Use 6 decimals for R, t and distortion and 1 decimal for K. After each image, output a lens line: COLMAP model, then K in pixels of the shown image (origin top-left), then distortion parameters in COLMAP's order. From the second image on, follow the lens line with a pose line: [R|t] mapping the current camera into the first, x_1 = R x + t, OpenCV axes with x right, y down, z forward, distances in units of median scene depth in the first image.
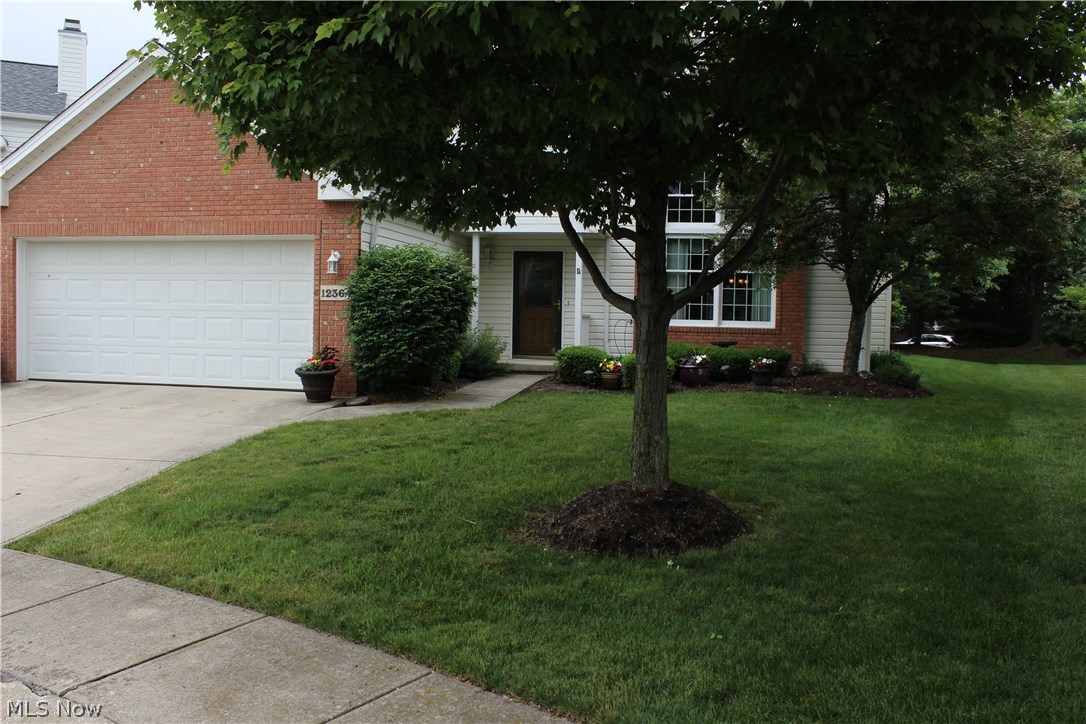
lens RADIAL K [[908.1, 0, 541.5], [0, 908.1, 373.4], [0, 0, 1]] dist [-0.167230, 0.139738]
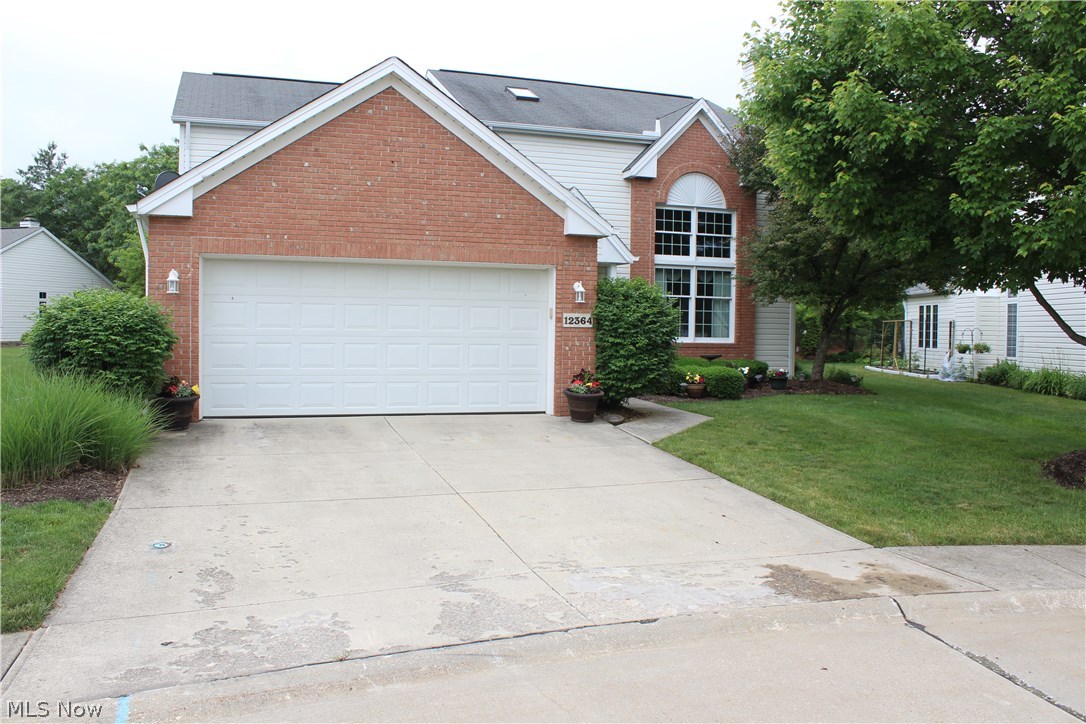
lens RADIAL K [[908.1, 0, 534.0], [0, 908.1, 356.7], [0, 0, 1]] dist [-0.167230, 0.139738]
pose [[0.867523, -0.024738, 0.496782, -0.777677], [0.037034, 0.999203, -0.014915, -0.030191], [-0.496017, 0.031337, 0.867747, 0.079736]]
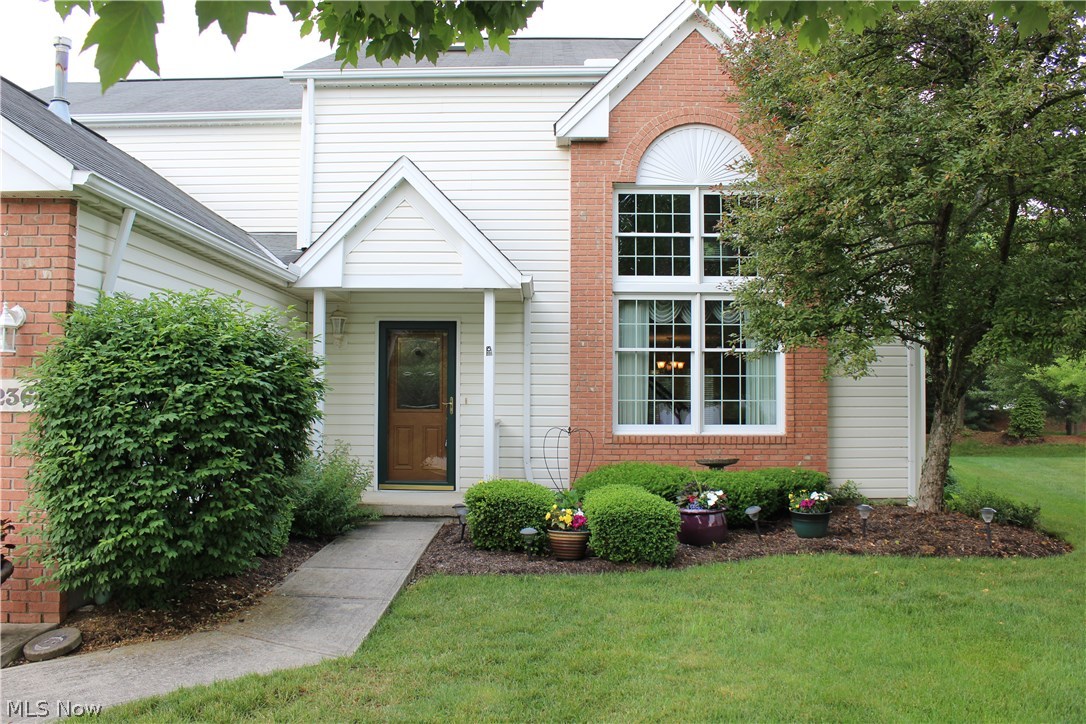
lens RADIAL K [[908.1, 0, 534.5], [0, 908.1, 361.6], [0, 0, 1]] dist [-0.167230, 0.139738]
pose [[0.986147, -0.006506, 0.165746, -0.038861], [0.023953, 0.994343, -0.103484, -0.052113], [-0.164135, 0.106021, 0.980724, 0.496052]]
